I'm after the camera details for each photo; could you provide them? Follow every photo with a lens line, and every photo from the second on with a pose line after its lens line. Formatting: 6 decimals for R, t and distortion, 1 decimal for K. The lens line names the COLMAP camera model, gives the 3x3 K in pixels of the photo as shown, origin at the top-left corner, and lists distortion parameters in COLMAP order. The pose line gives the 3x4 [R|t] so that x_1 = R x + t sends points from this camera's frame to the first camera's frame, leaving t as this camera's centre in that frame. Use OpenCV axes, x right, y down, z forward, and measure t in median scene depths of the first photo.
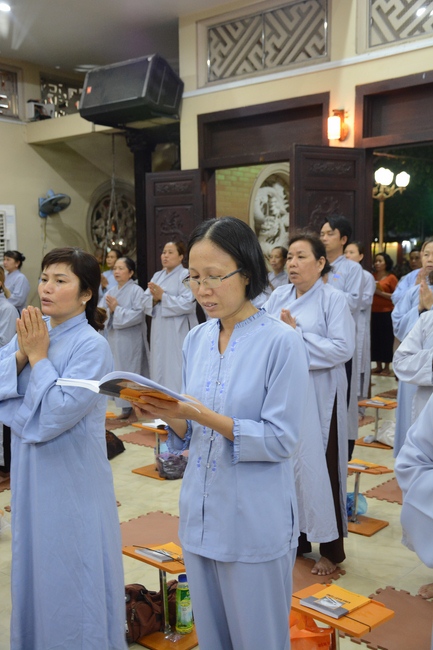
lens RADIAL K [[730.1, 0, 216.2], [0, 730.1, 326.0], [0, 0, 1]] dist [0.024448, 0.000000]
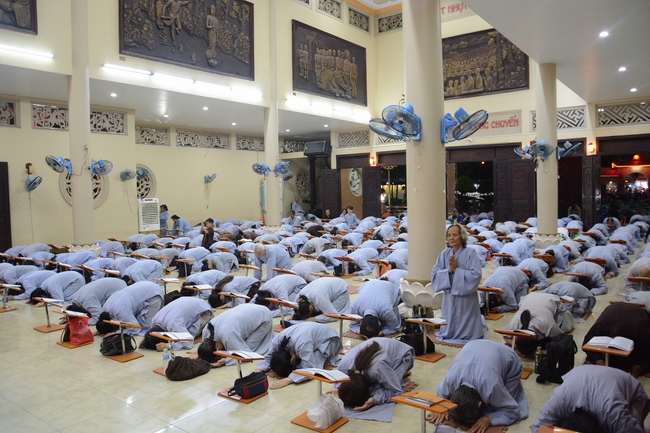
lens RADIAL K [[508.1, 0, 325.3], [0, 508.1, 214.9], [0, 0, 1]] dist [-0.002179, -0.000122]
pose [[0.997512, -0.017508, 0.068288, -0.270834], [0.021129, 0.998388, -0.052674, 0.165842], [-0.067256, 0.053986, 0.996274, -1.646423]]
